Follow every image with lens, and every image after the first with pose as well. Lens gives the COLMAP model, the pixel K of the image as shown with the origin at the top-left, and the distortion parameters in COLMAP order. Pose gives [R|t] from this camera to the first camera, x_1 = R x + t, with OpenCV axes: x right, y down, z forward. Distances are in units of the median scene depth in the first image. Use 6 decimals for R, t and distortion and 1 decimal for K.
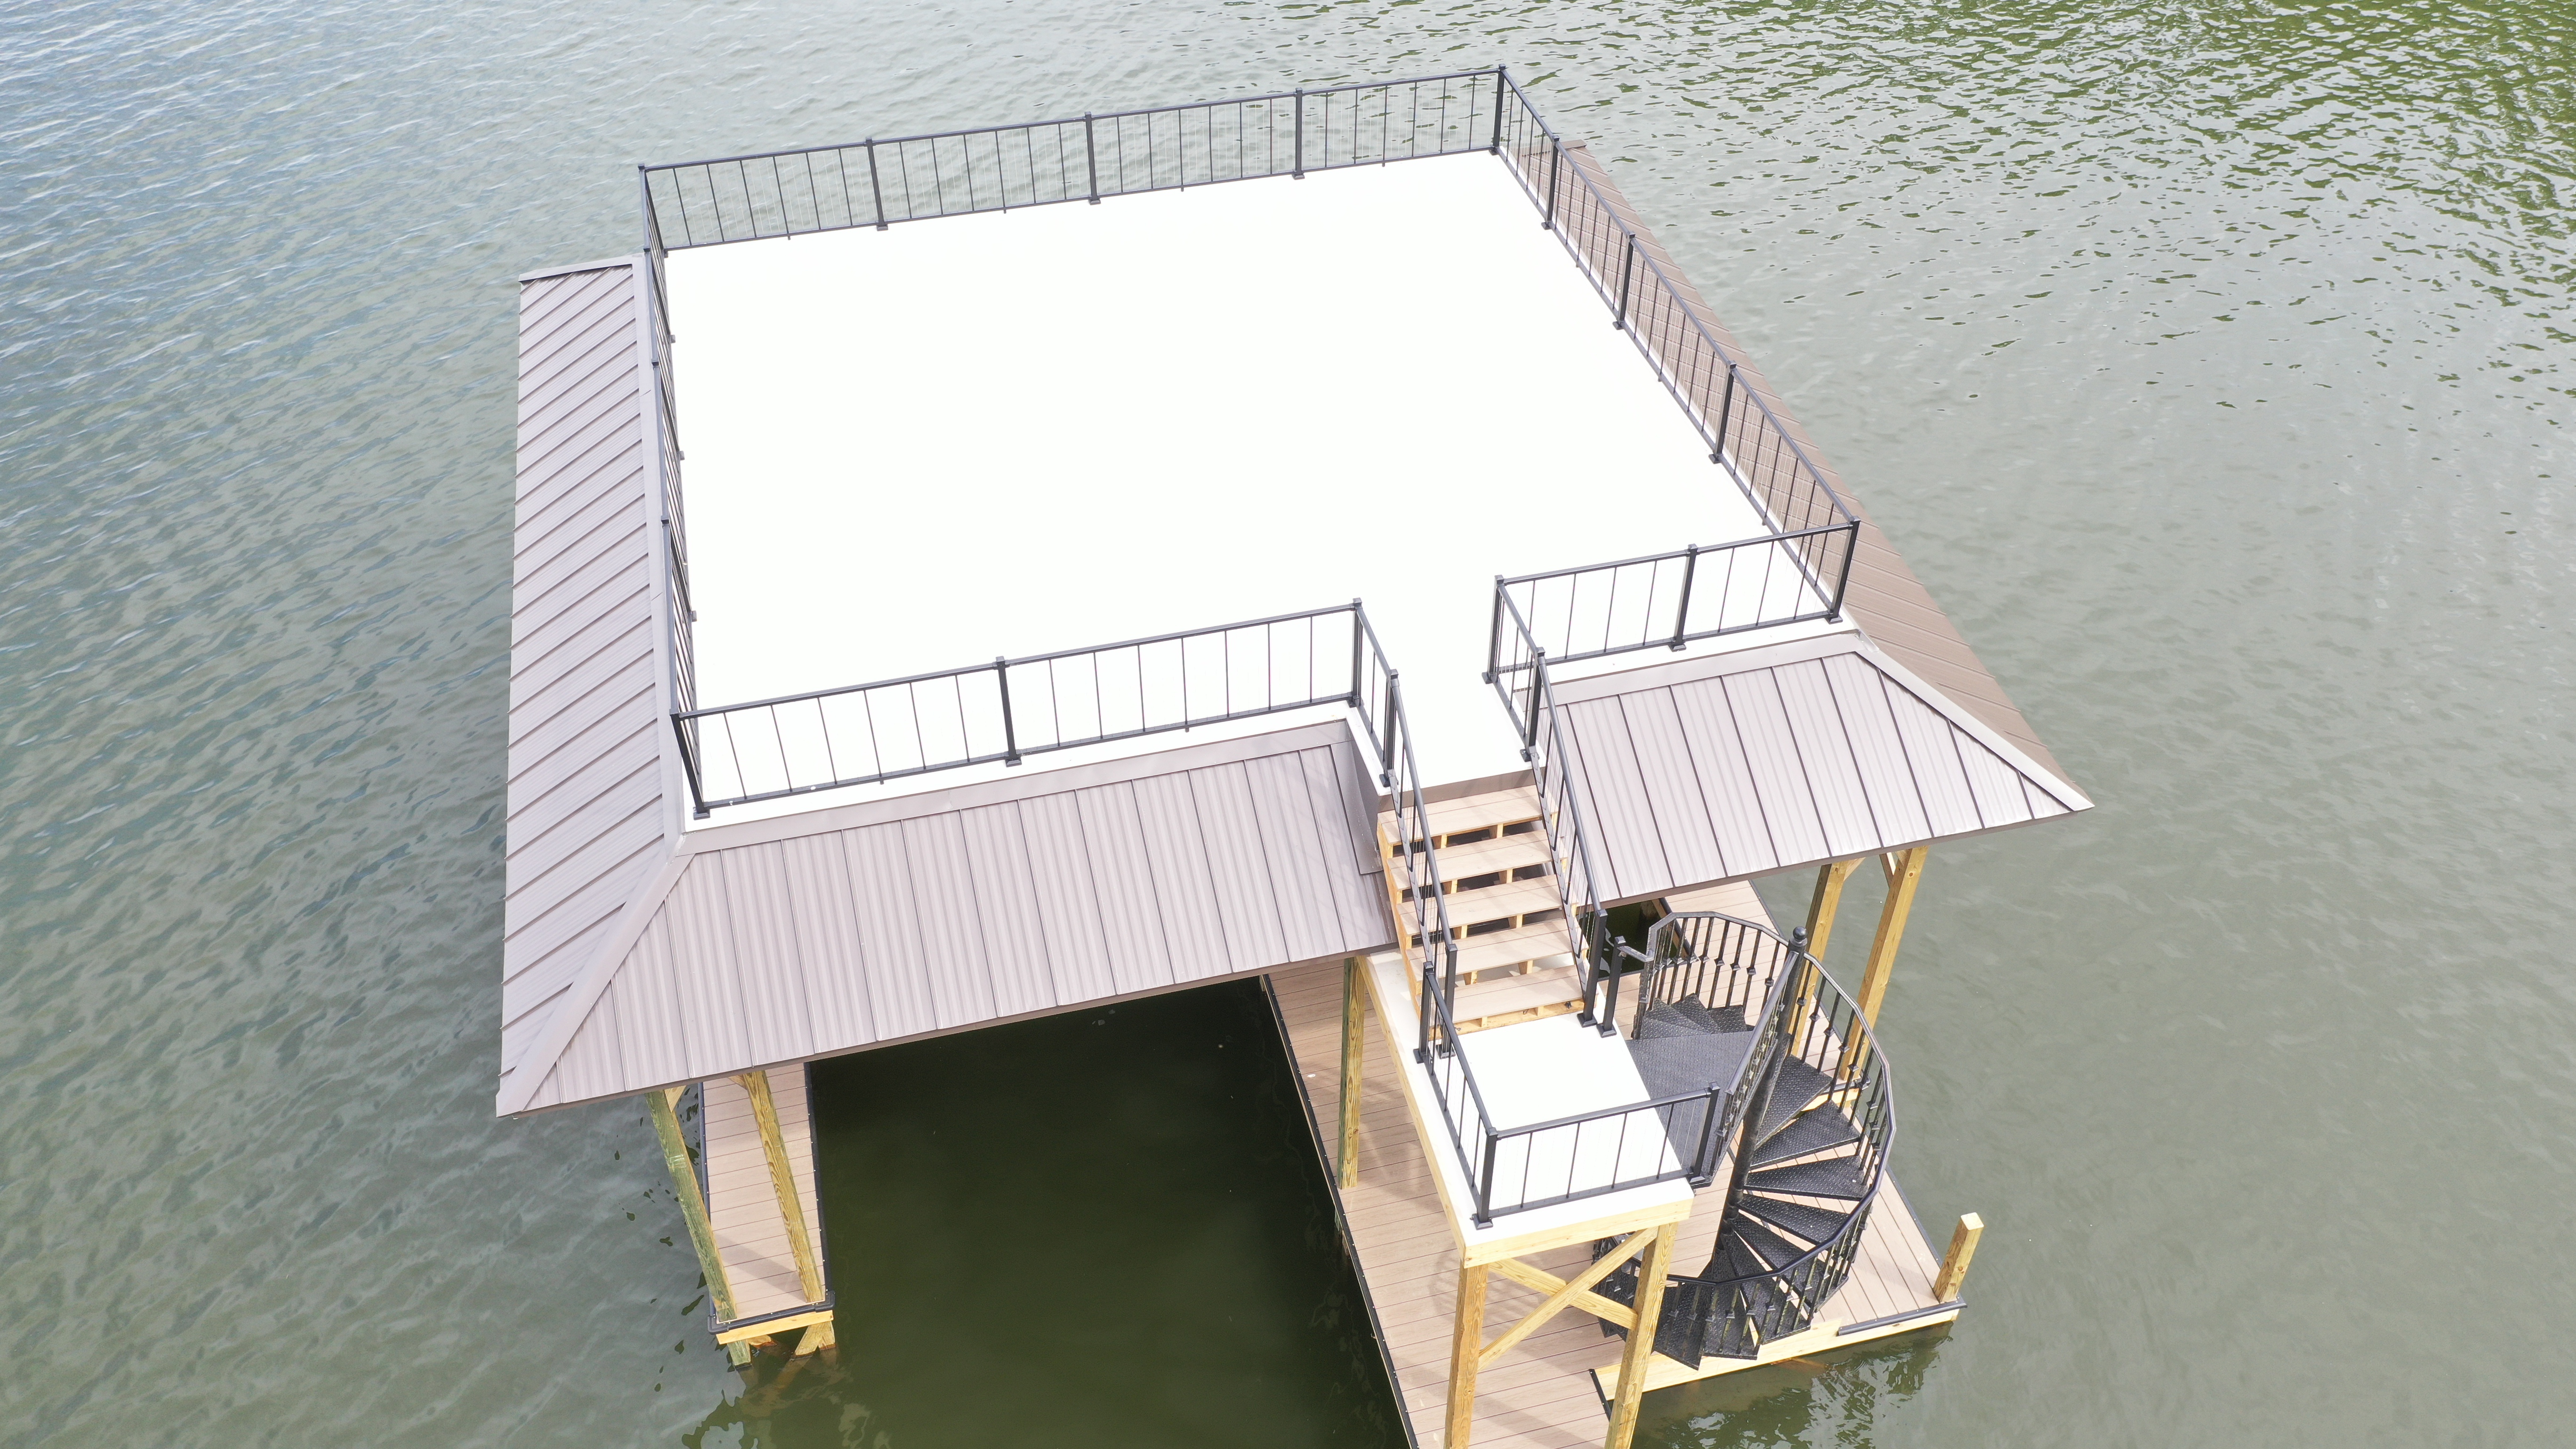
lens RADIAL K [[2115.4, 0, 1288.1], [0, 2115.4, 632.2], [0, 0, 1]] dist [0.009467, 0.002707]
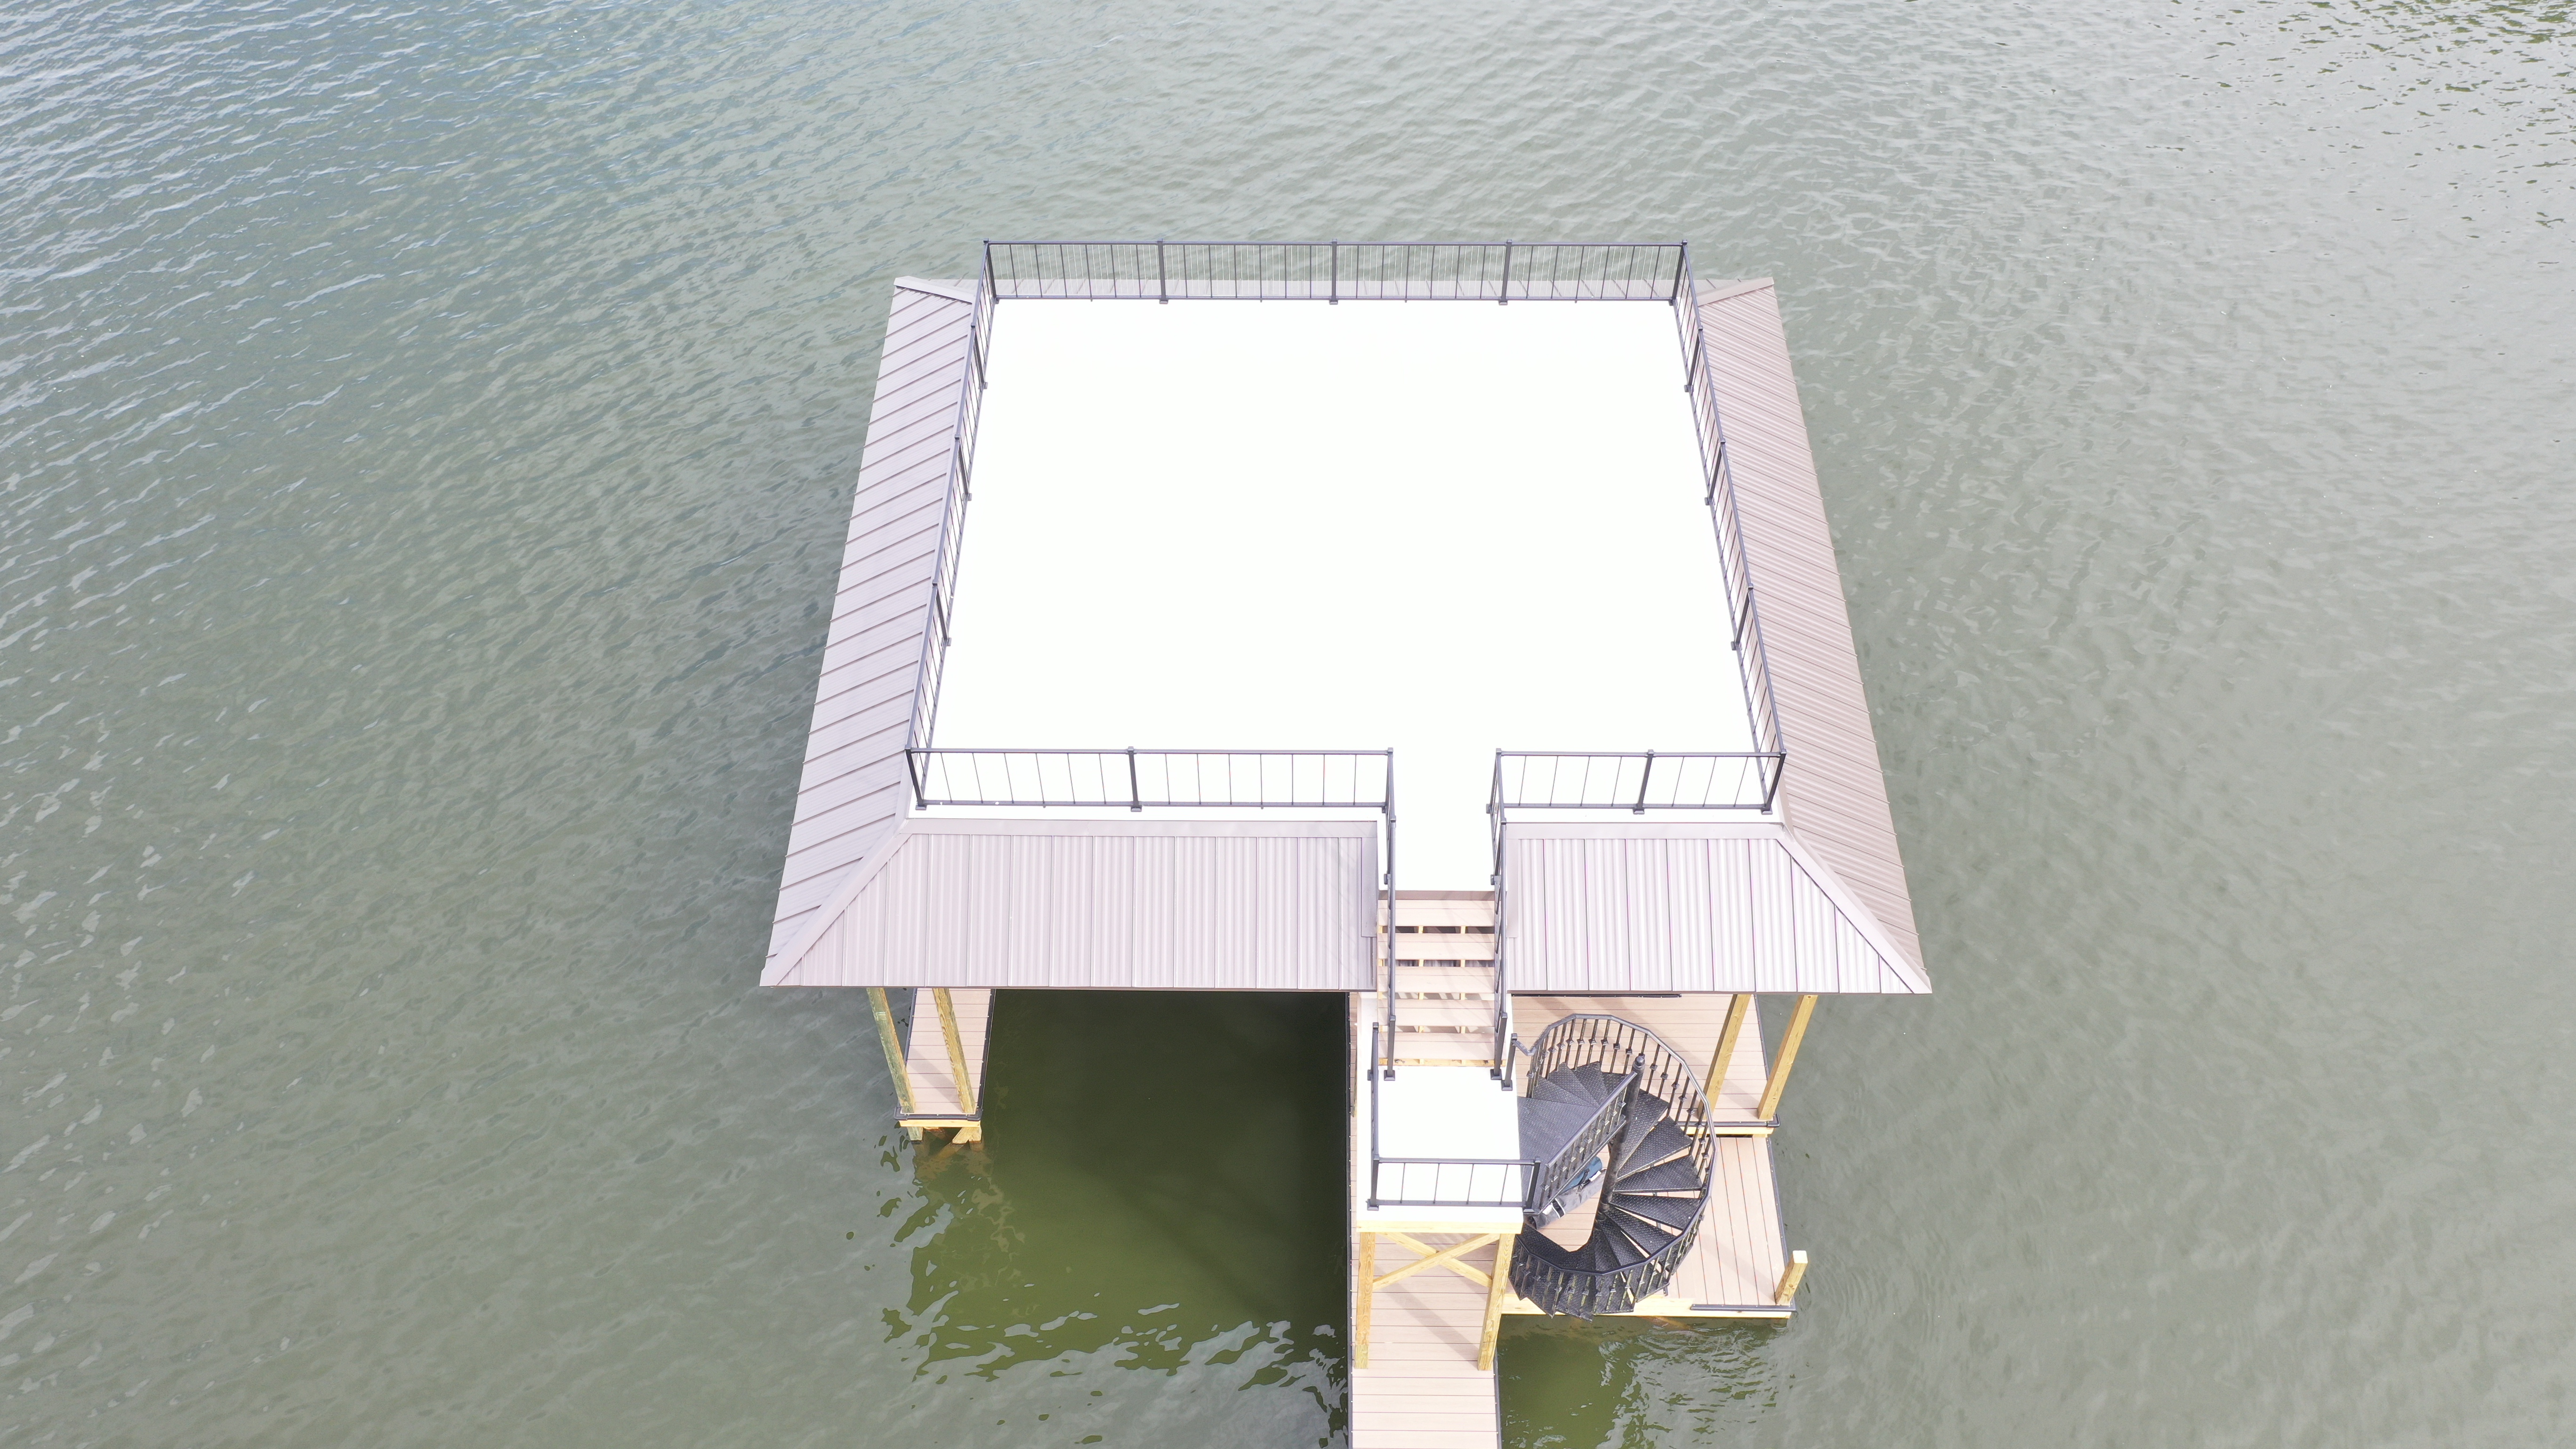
lens RADIAL K [[2115.4, 0, 1288.1], [0, 2115.4, 632.2], [0, 0, 1]] dist [0.009467, 0.002707]
pose [[0.967885, 0.190289, -0.164284, 0.177801], [-0.165974, 0.974511, 0.150933, -0.283165], [0.188818, -0.118818, 0.974797, -0.346227]]
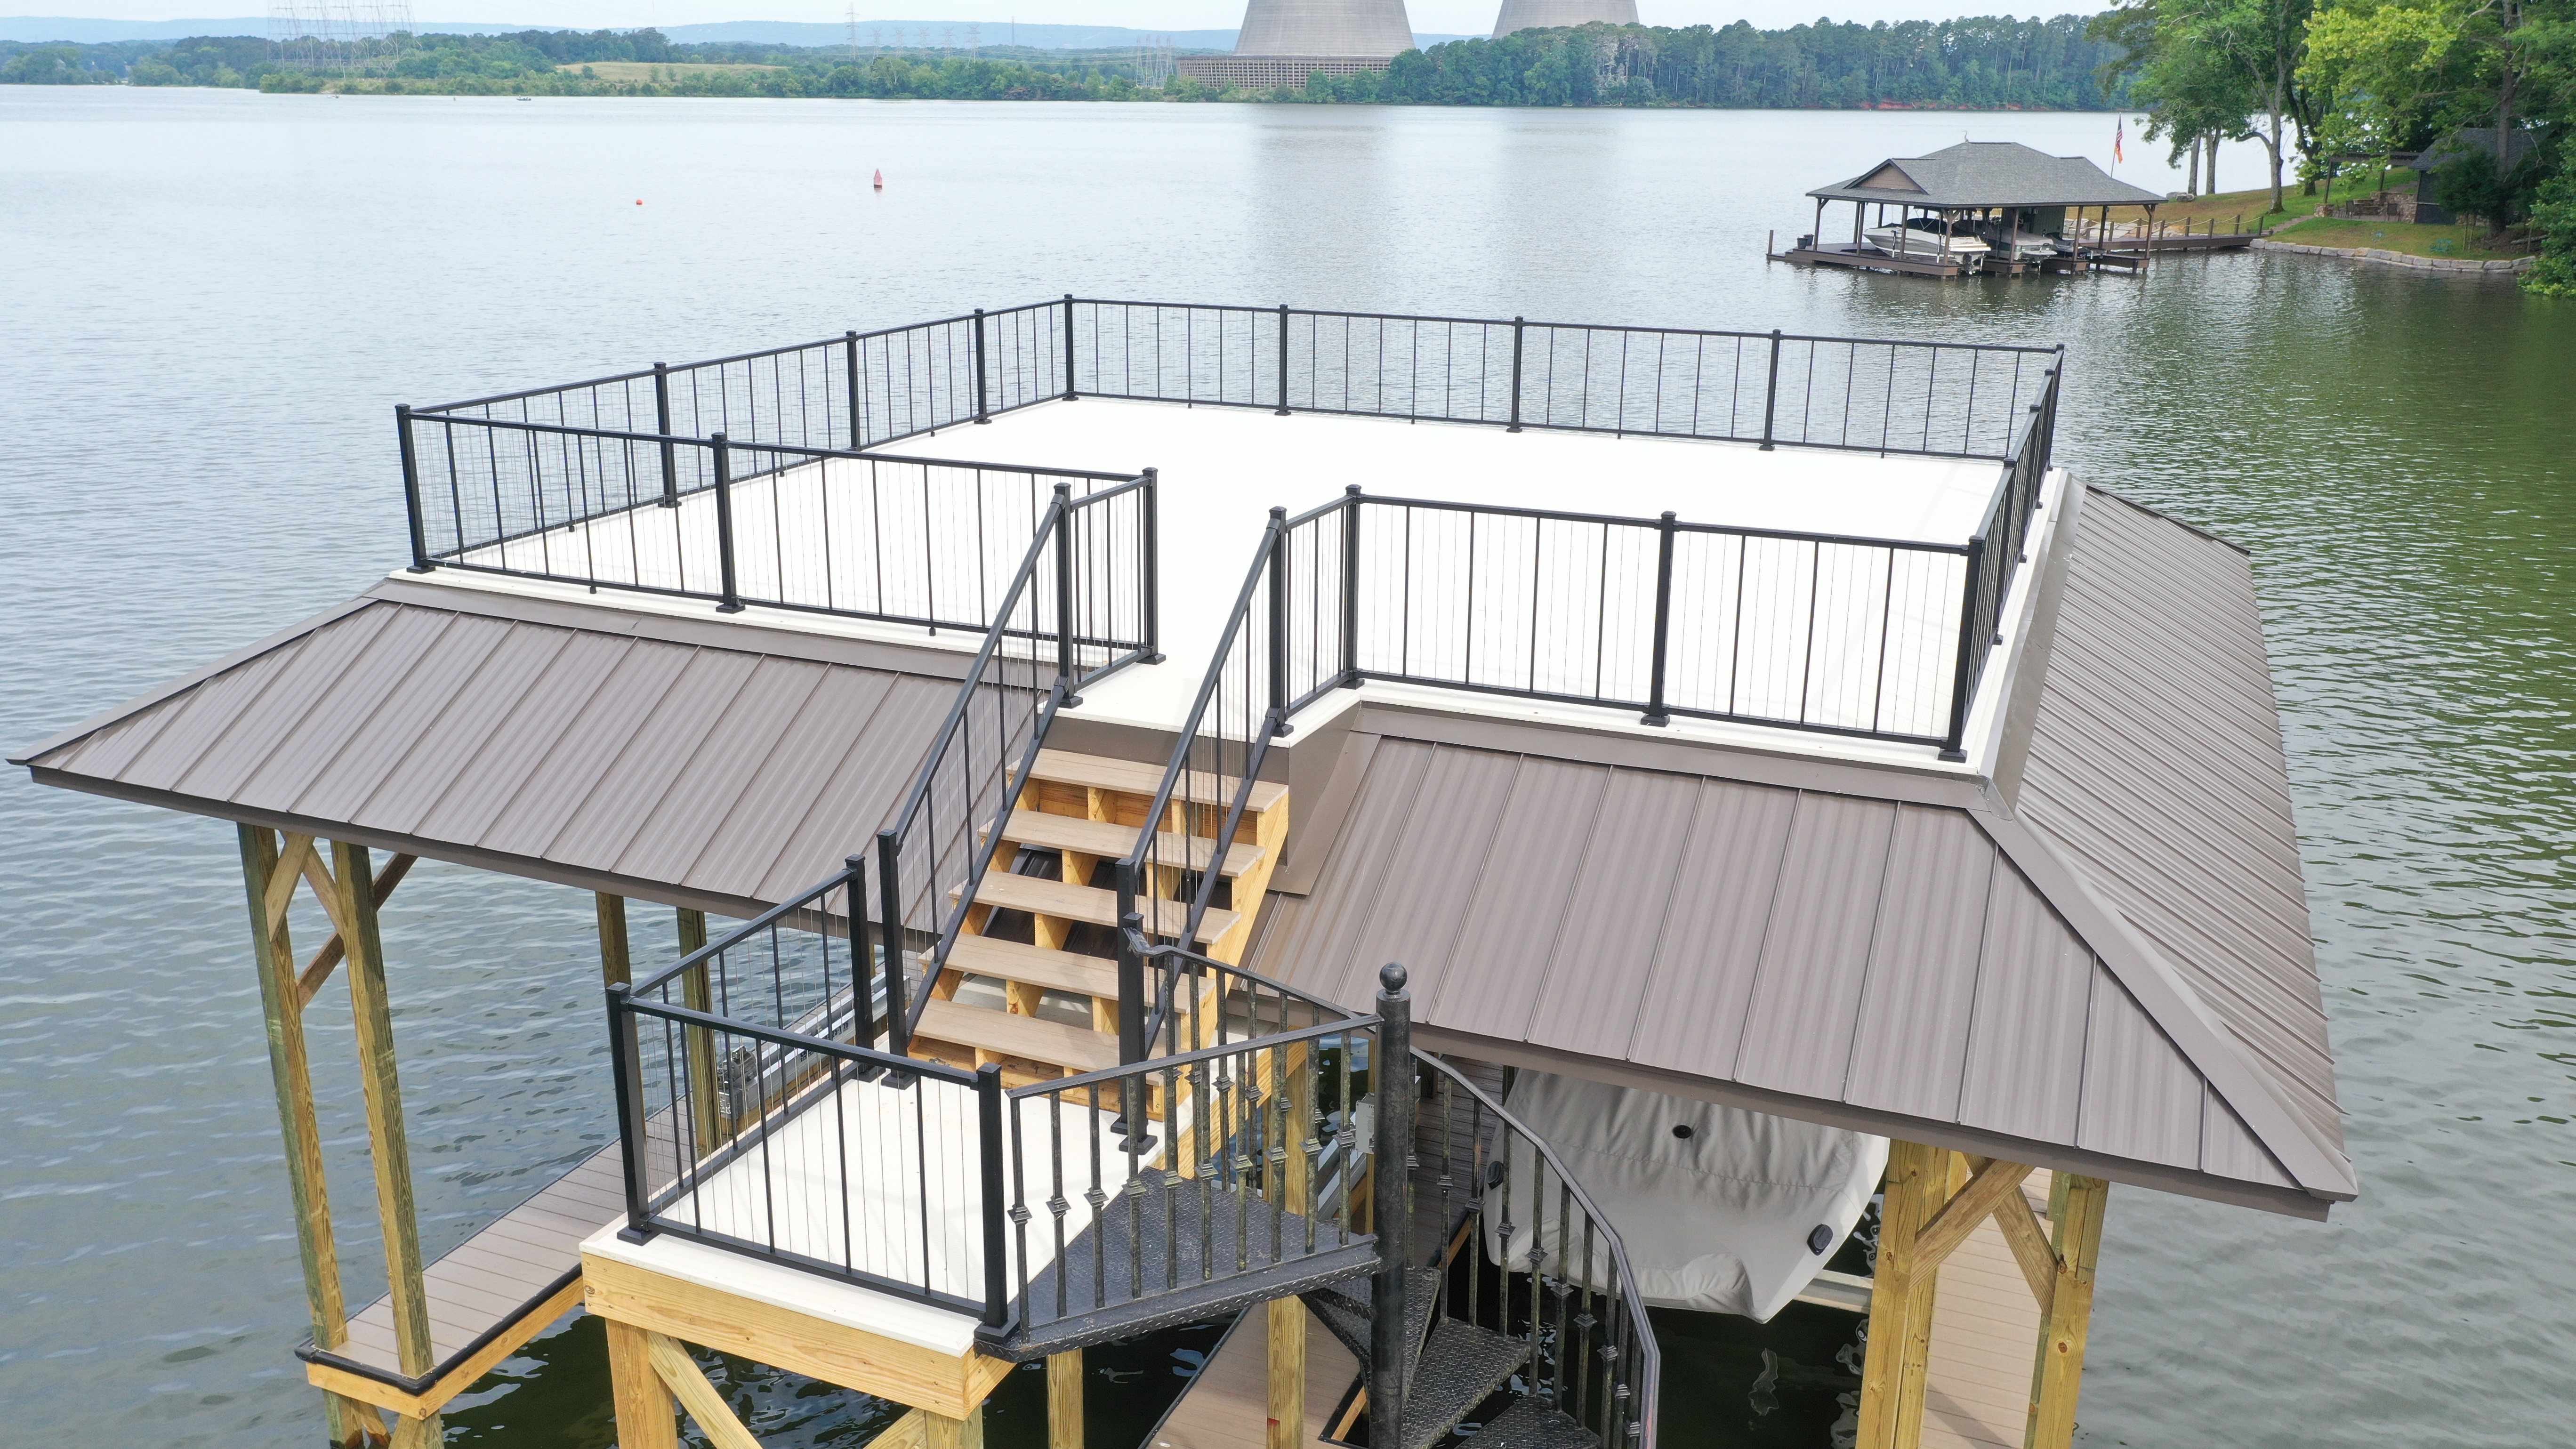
lens RADIAL K [[2035.5, 0, 1288.0], [0, 2035.5, 724.5], [0, 0, 1]] dist [0.001420, 0.007387]
pose [[0.804121, 0.188509, -0.563785, 0.444726], [-0.400352, 0.872796, -0.279187, 0.218034], [0.439440, 0.450213, 0.777304, 0.541769]]
